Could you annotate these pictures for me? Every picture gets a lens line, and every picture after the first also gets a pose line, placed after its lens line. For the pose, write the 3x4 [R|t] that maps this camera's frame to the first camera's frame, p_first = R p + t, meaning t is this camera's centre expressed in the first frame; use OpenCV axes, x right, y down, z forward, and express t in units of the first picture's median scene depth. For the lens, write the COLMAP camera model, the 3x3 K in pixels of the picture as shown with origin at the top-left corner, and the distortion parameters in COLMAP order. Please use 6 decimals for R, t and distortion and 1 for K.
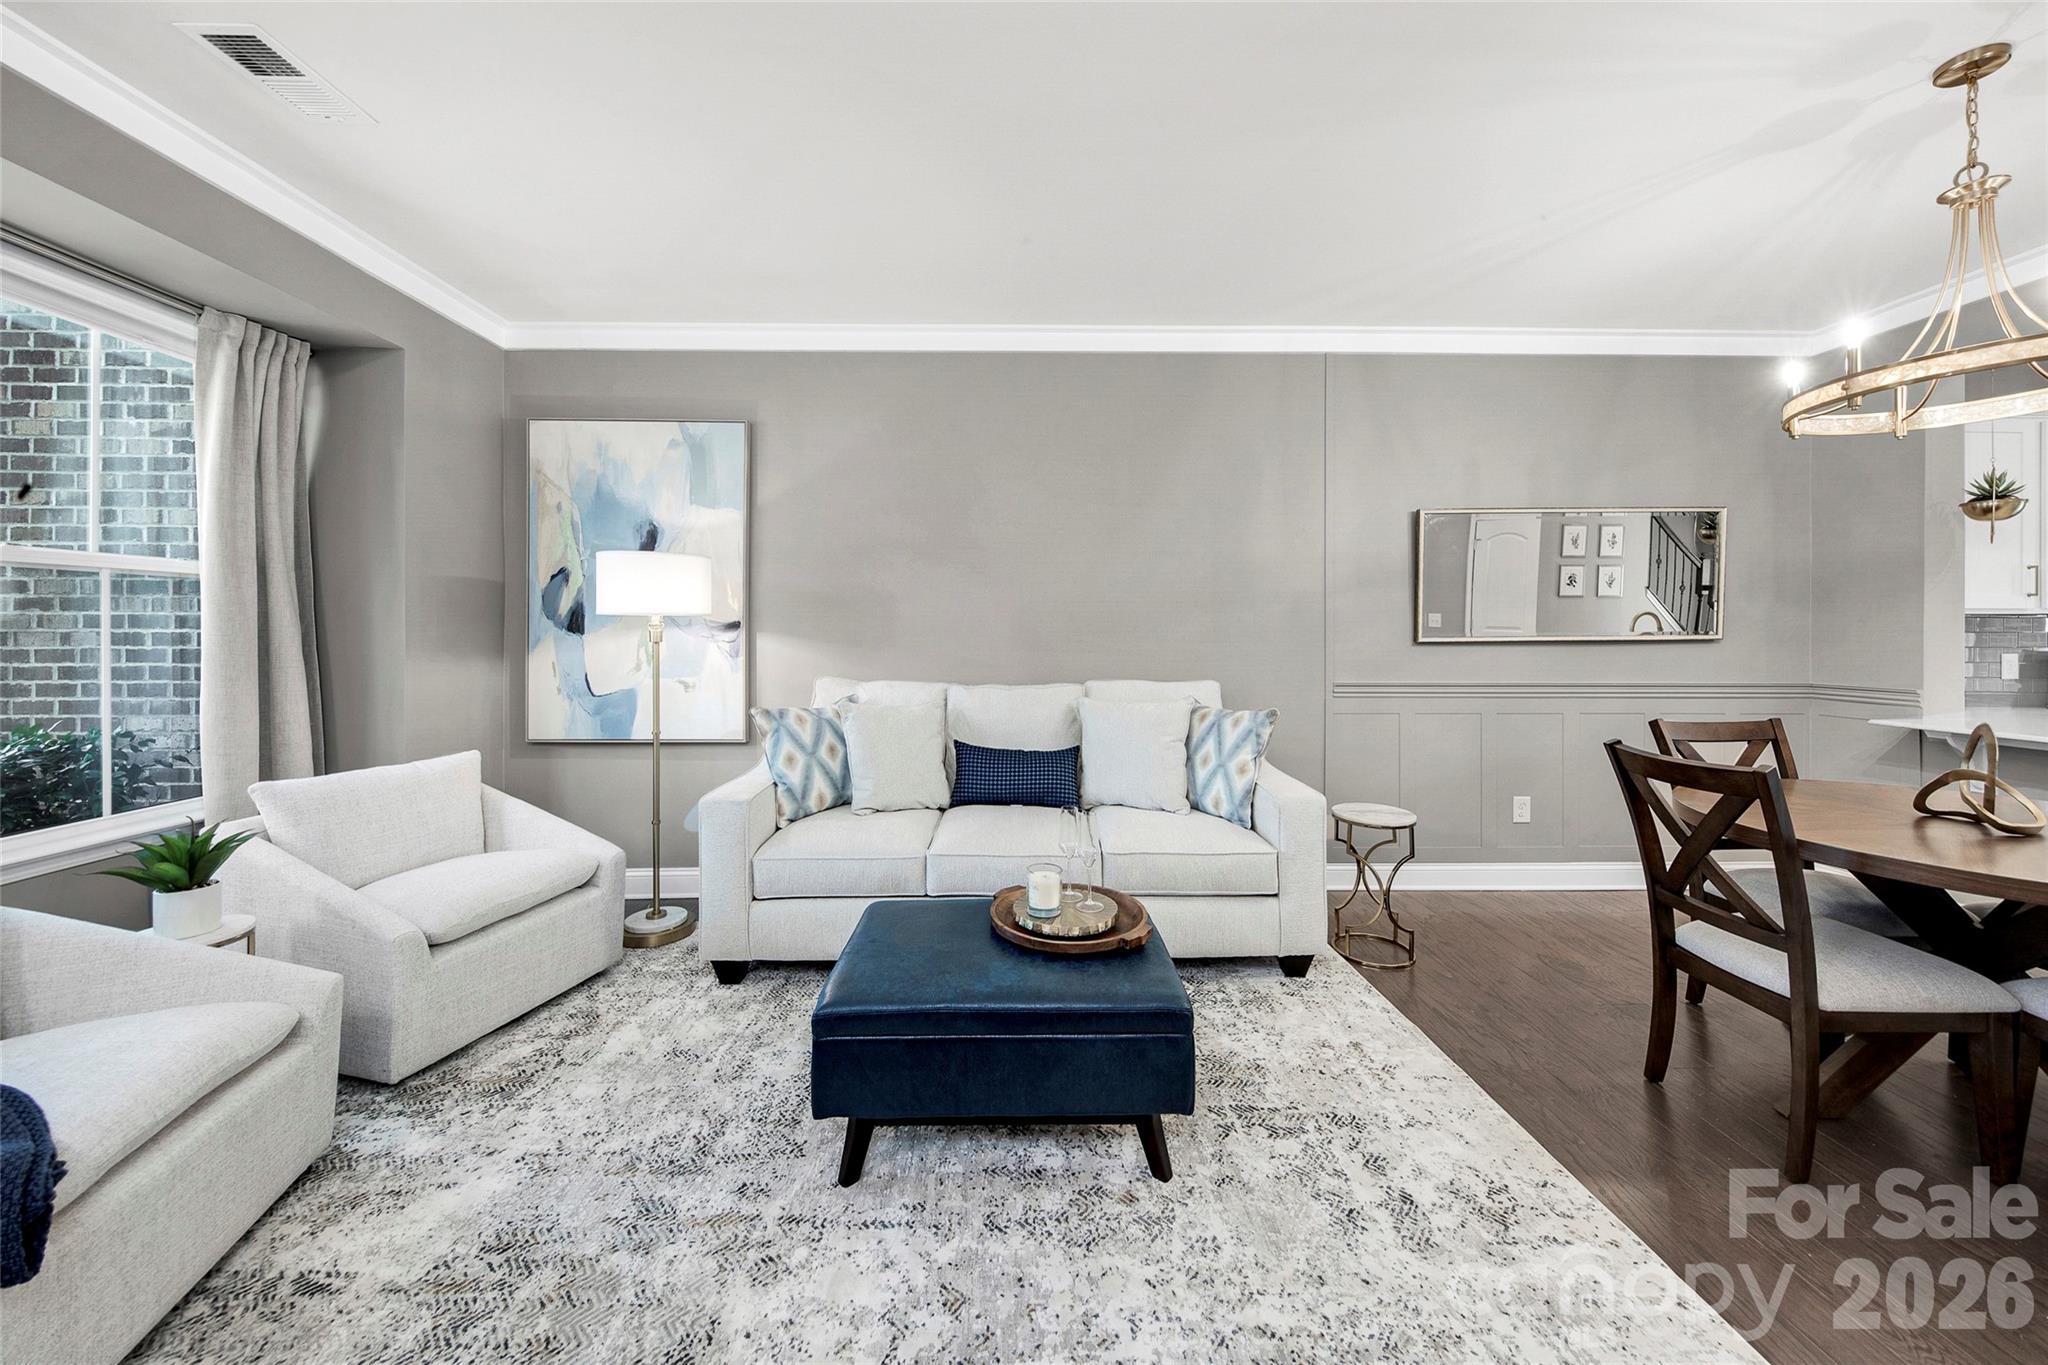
lens RADIAL K [[729.4, 0, 1015.6], [0, 729.4, 636.9], [0, 0, 1]] dist [0.002940, -0.002682]
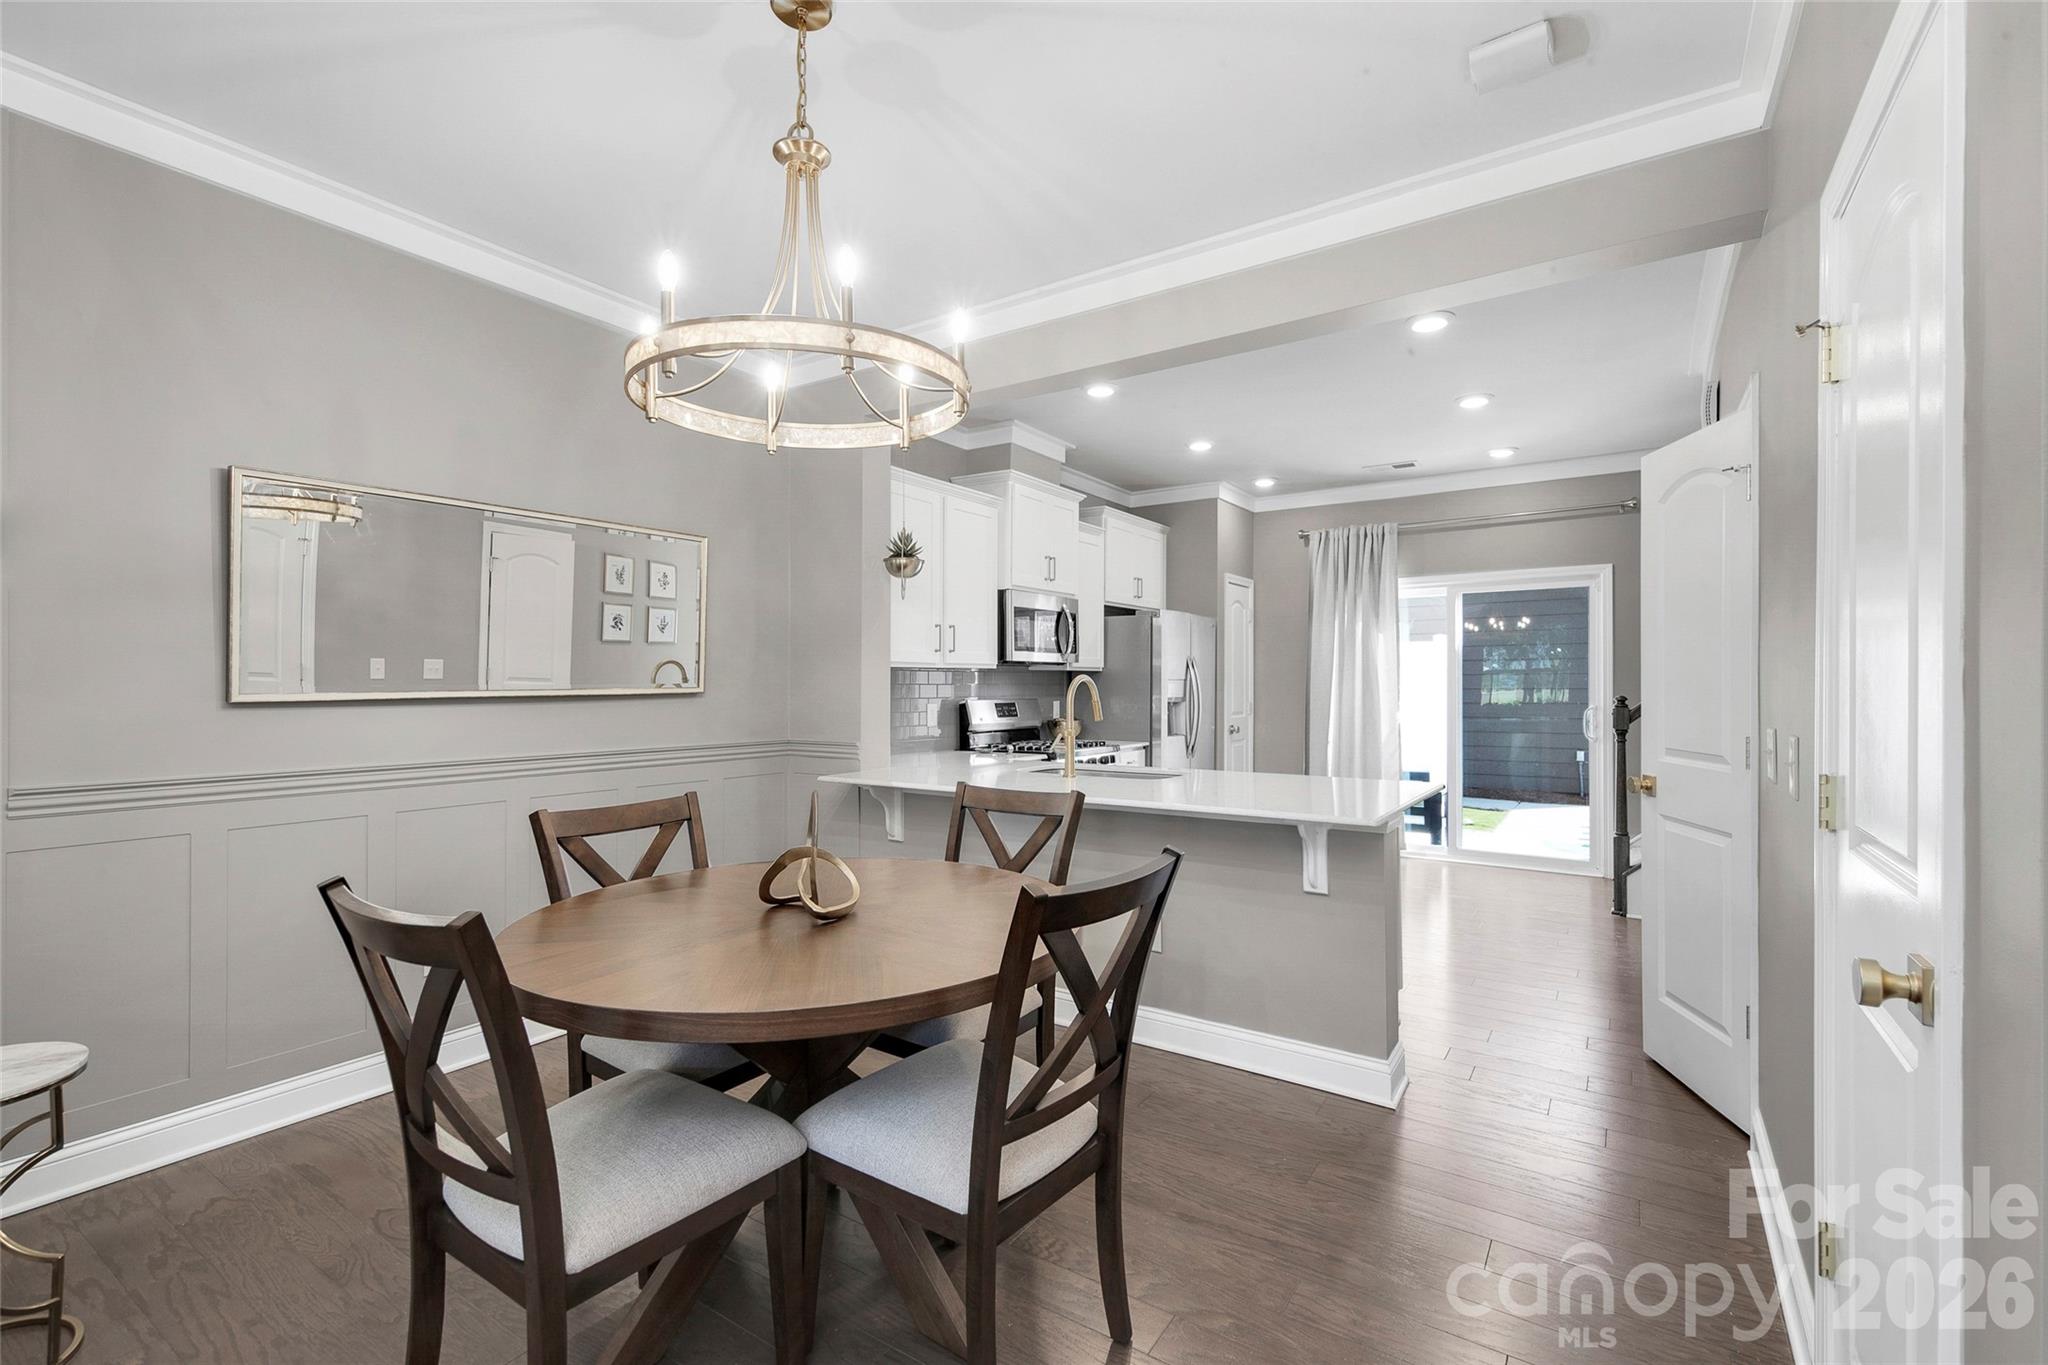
lens RADIAL K [[888.6, 0, 1012.2], [0, 888.6, 690.2], [0, 0, 1]] dist [-0.007999, 0.000840]
pose [[0.573190, -0.005556, 0.819404, 0.396525], [0.009113, 0.999958, 0.000406, 0.003236], [-0.819372, 0.007234, 0.573217, 0.141204]]
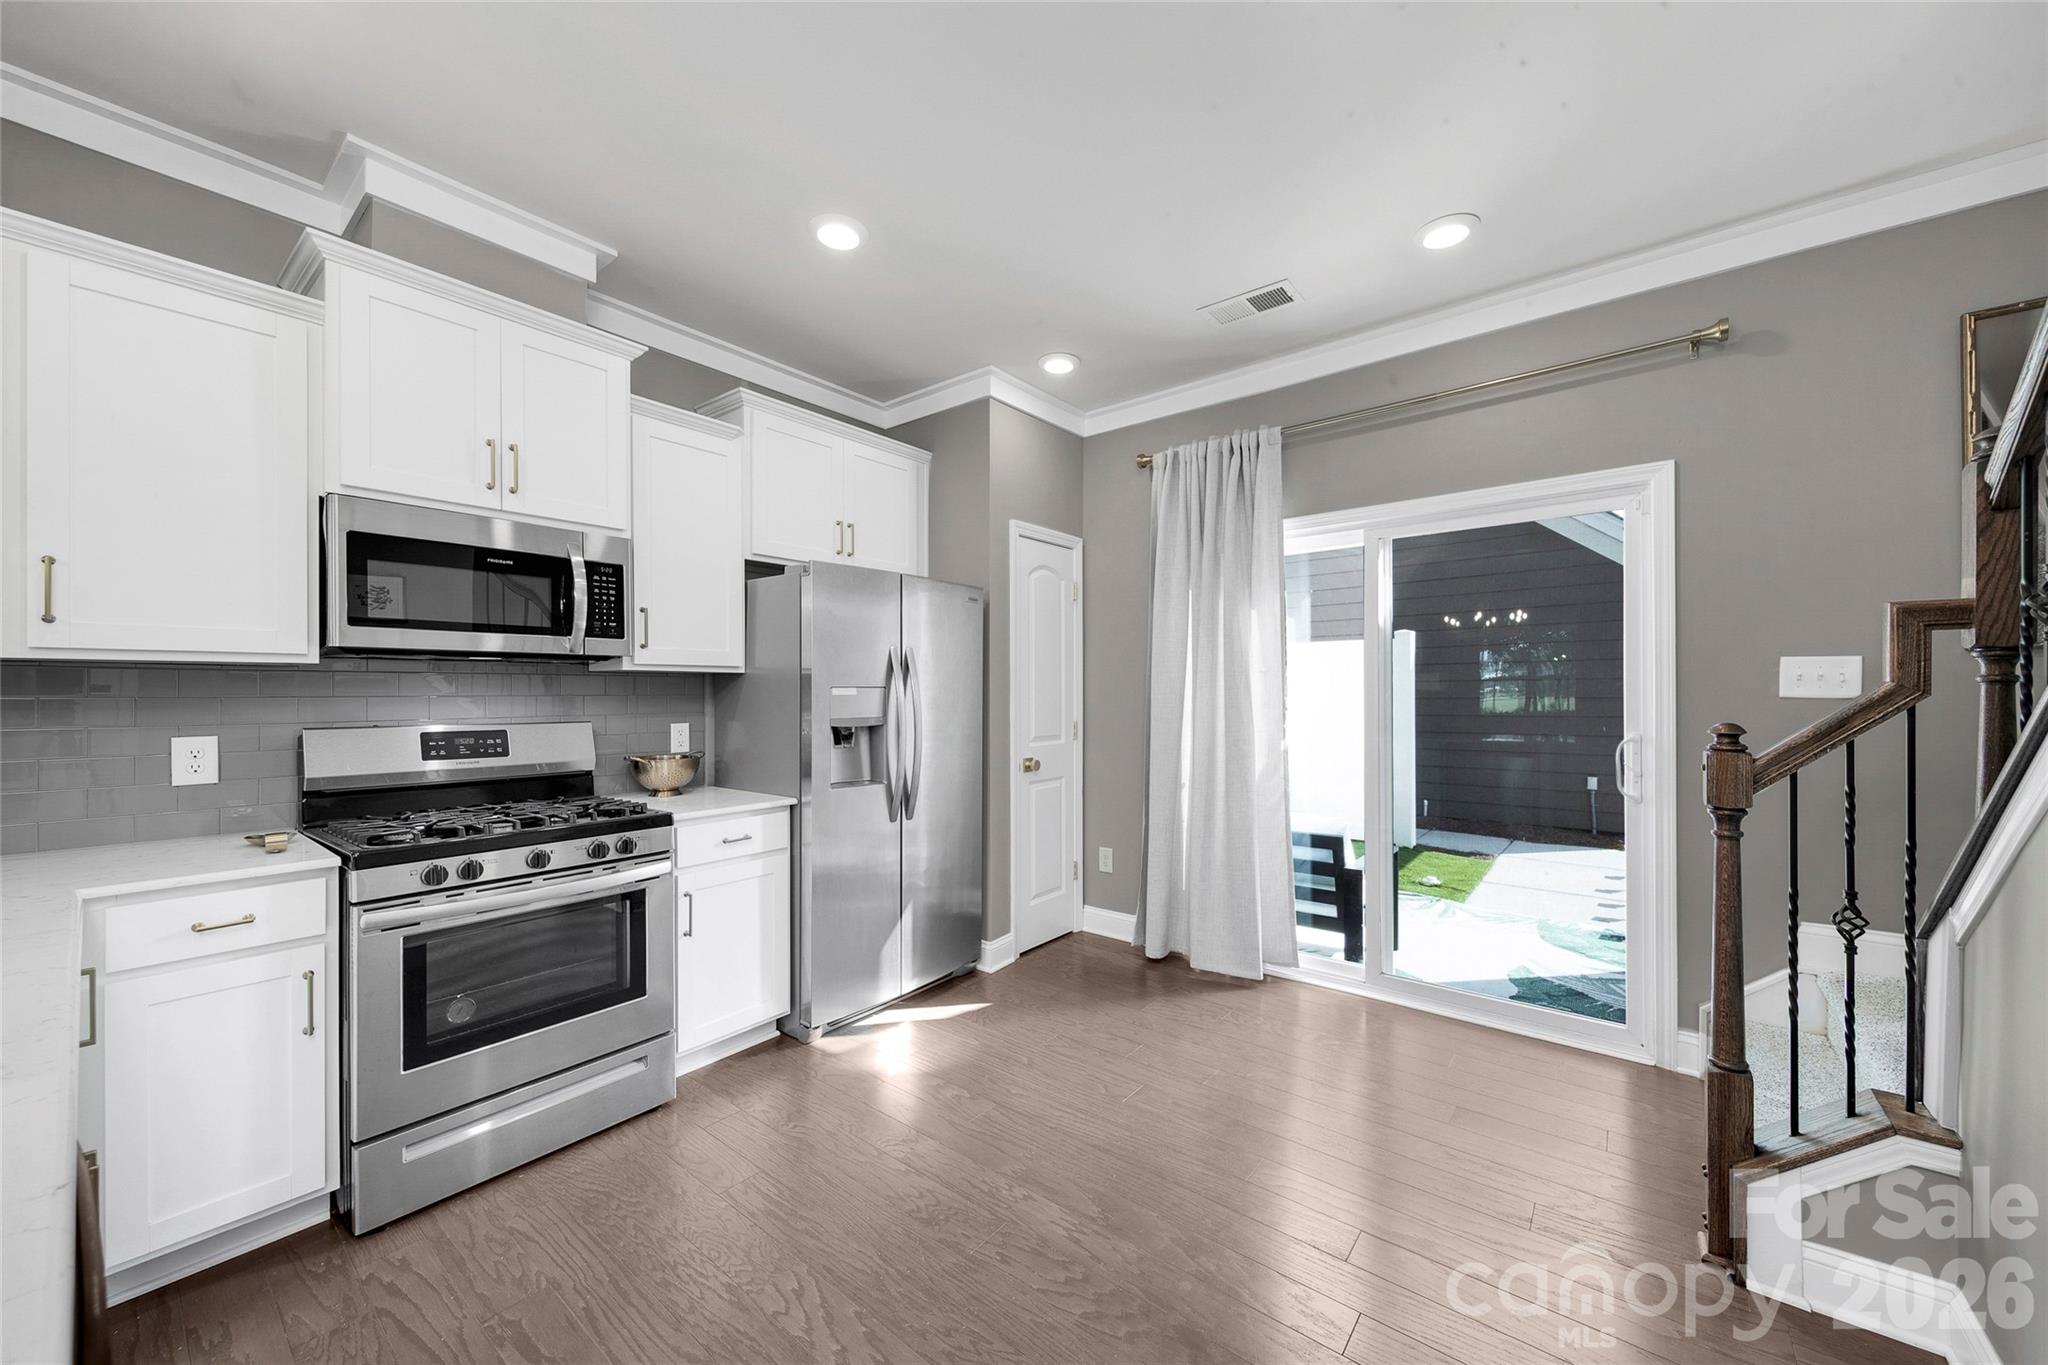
lens RADIAL K [[729.4, 0, 1032.8], [0, 729.4, 702.1], [0, 0, 1]] dist [0.002940, -0.002682]
pose [[0.633794, -0.011583, 0.773415, 1.650168], [0.010395, 0.999925, 0.006456, 0.000334], [-0.773432, 0.003948, 0.633867, 0.213486]]
